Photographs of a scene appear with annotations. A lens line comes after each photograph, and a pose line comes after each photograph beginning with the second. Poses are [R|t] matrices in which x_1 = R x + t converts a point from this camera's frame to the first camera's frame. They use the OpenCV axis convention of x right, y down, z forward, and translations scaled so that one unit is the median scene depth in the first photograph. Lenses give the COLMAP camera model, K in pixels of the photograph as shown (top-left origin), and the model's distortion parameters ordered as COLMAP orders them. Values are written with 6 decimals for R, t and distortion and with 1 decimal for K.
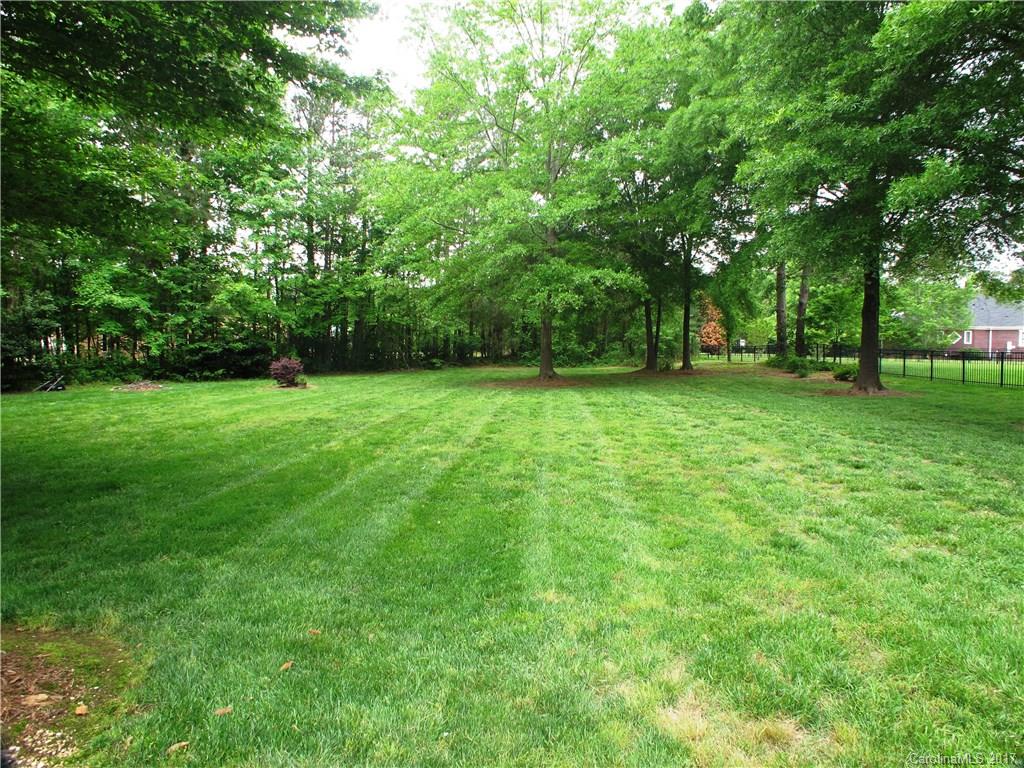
lens RADIAL K [[665.8, 0, 512.0], [0, 665.8, 384.0], [0, 0, 1]] dist [-0.063161, 0.000993]
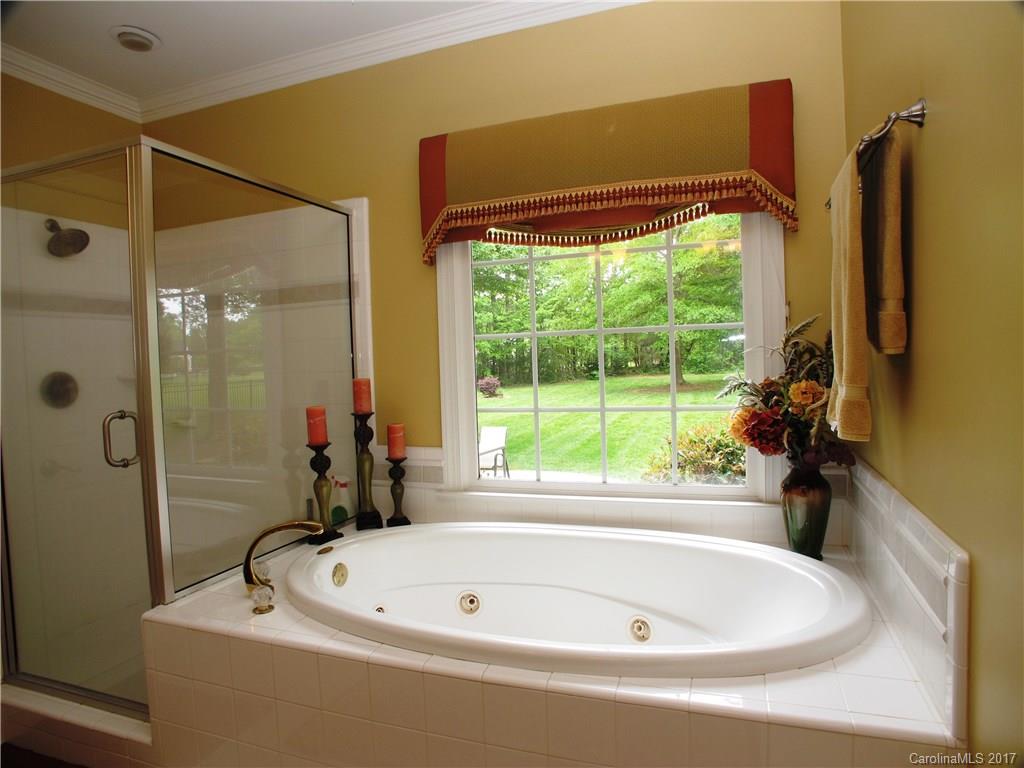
lens RADIAL K [[831.7, 0, 512.0], [0, 831.7, 384.0], [0, 0, 1]] dist [0.000508, 0.000422]
pose [[0.973936, -0.034689, -0.224154, 0.101634], [0.033609, 0.999398, -0.008633, -0.006730], [0.224318, 0.000874, 0.974516, -0.694908]]
